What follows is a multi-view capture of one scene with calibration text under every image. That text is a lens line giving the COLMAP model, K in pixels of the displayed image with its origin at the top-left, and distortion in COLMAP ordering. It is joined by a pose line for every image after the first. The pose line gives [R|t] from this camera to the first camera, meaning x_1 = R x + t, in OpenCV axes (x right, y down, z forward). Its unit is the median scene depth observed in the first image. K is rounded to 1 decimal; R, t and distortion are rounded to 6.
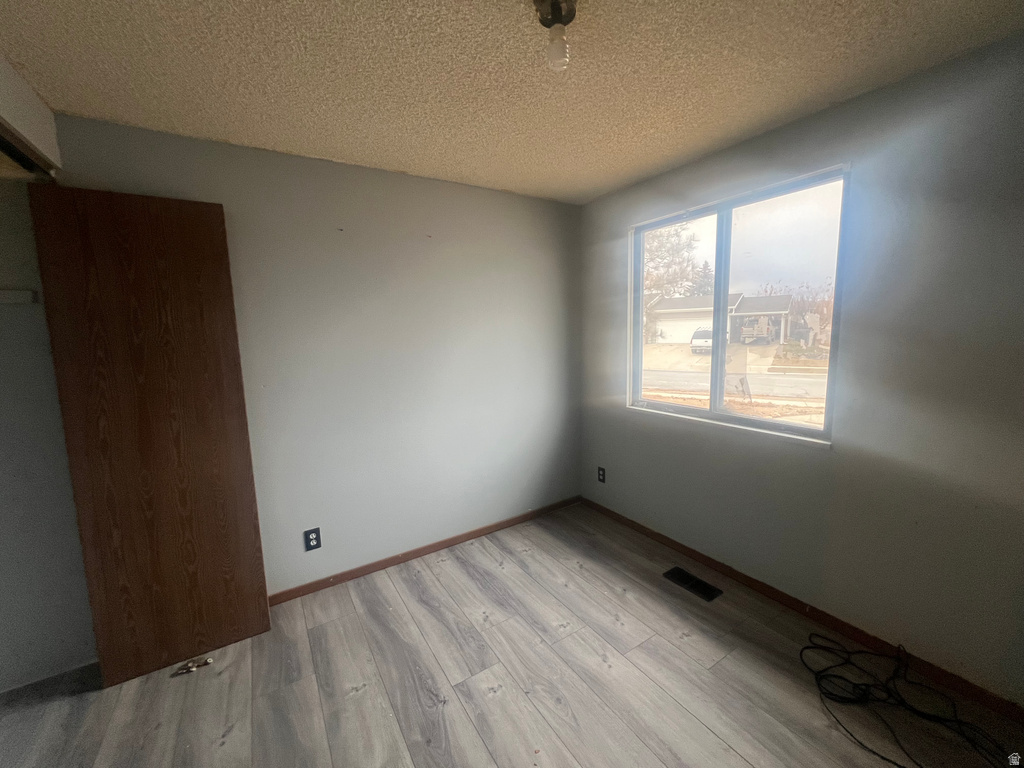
lens RADIAL K [[408.3, 0, 504.8], [0, 408.3, 386.1], [0, 0, 1]] dist [-0.001331, 0.000918]
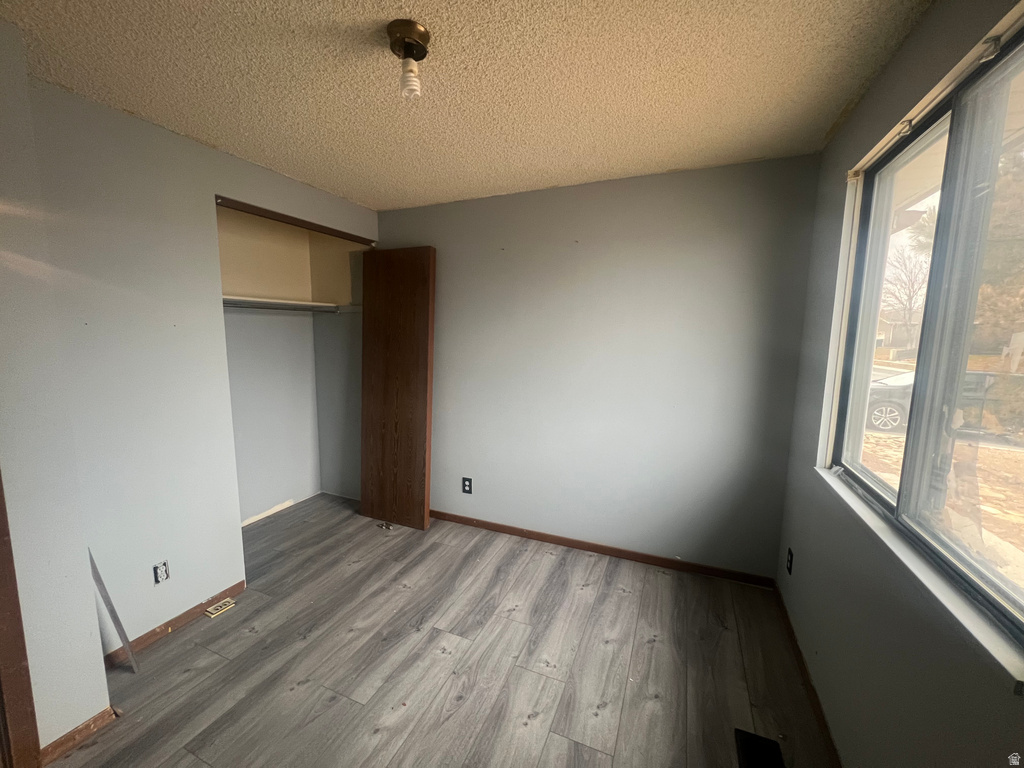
lens RADIAL K [[408.3, 0, 515.0], [0, 408.3, 384.3], [0, 0, 1]] dist [-0.001331, 0.000918]
pose [[0.572302, 0.140855, -0.807855, 0.761890], [-0.136622, 0.987747, 0.075434, -0.086967], [0.808582, 0.067200, 0.584534, 0.376447]]
